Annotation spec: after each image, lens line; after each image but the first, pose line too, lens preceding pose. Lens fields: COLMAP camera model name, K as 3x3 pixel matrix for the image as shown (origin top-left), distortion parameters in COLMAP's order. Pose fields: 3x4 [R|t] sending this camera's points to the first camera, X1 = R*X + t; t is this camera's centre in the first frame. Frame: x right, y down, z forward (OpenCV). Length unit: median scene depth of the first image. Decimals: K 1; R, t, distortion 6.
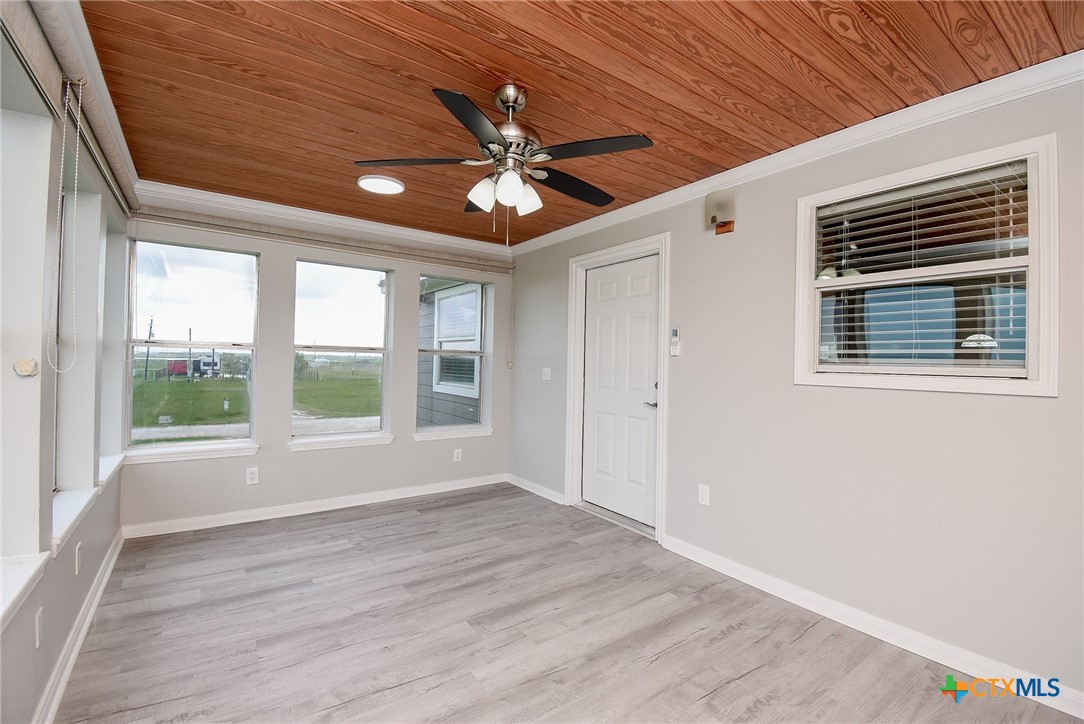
lens RADIAL K [[478.6, 0, 540.8], [0, 478.6, 354.9], [0, 0, 1]] dist [0.020346, -0.025016]
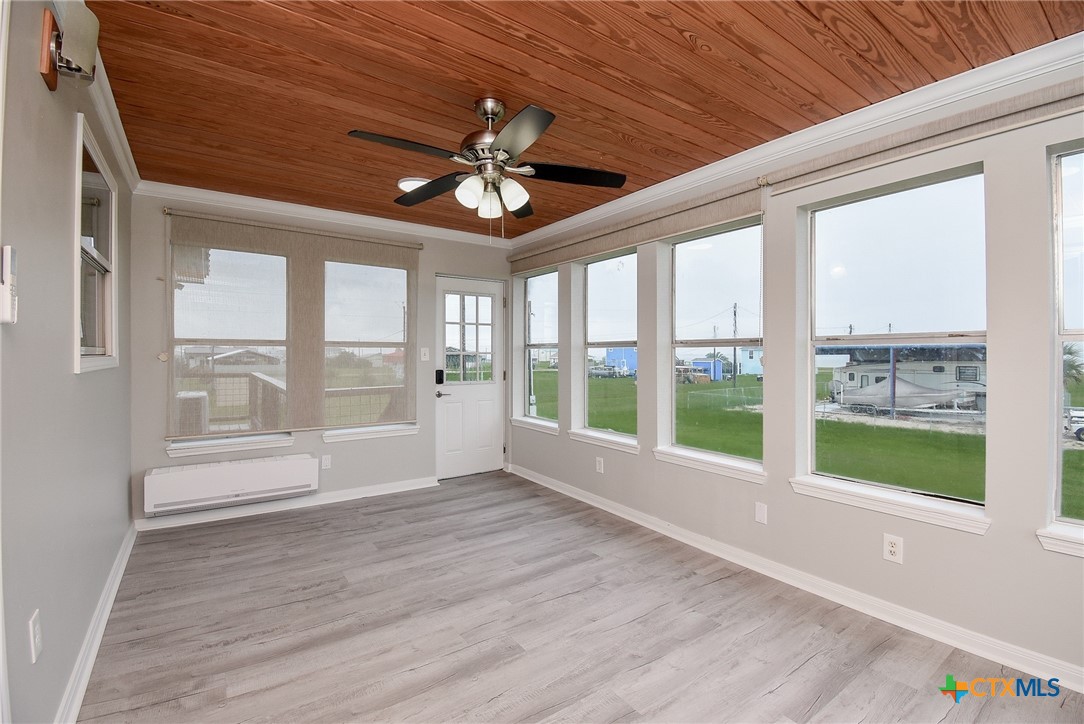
lens RADIAL K [[478.6, 0, 540.8], [0, 478.6, 354.9], [0, 0, 1]] dist [0.020346, -0.025016]
pose [[-0.999725, -0.023179, -0.003645, -0.176402], [-0.023145, 0.999691, -0.009092, 0.027391], [0.003855, -0.009005, -0.999952, 1.976945]]
